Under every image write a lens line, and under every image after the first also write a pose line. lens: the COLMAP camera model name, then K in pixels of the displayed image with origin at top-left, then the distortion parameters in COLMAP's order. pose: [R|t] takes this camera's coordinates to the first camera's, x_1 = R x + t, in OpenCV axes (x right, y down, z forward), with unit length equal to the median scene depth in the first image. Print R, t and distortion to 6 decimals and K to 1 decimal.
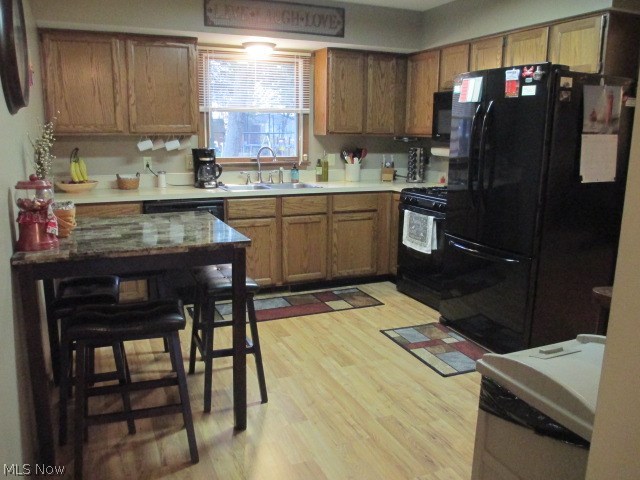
lens RADIAL K [[529.6, 0, 320.4], [0, 529.6, 239.5], [0, 0, 1]] dist [-0.071381, 0.020356]
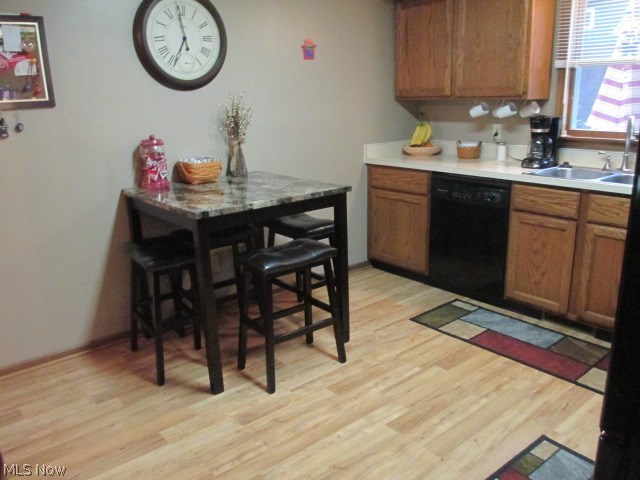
lens RADIAL K [[529.6, 0, 321.6], [0, 529.6, 240.9], [0, 0, 1]] dist [-0.071381, 0.020356]
pose [[0.278234, 0.238526, -0.930425, 0.472249], [-0.166206, 0.966019, 0.197948, -0.099178], [0.946024, 0.099567, 0.308424, 0.500194]]
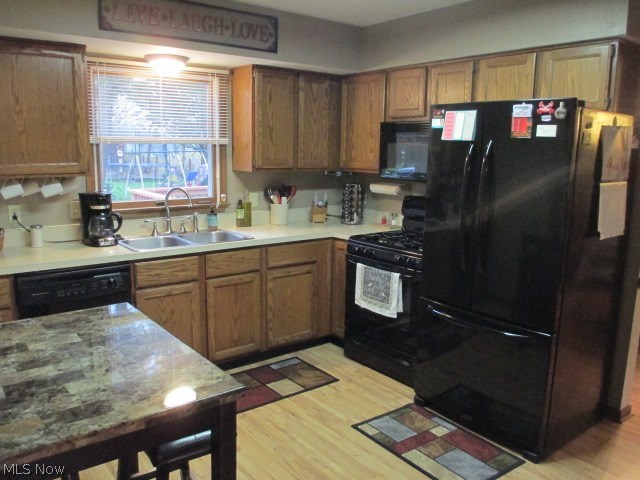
lens RADIAL K [[529.6, 0, 320.3], [0, 529.6, 239.8], [0, 0, 1]] dist [-0.071381, 0.020356]
pose [[0.968368, -0.036942, 0.246778, -0.103246], [0.043344, 0.998849, -0.020559, -0.081050], [-0.245734, 0.030605, 0.968854, 0.214698]]
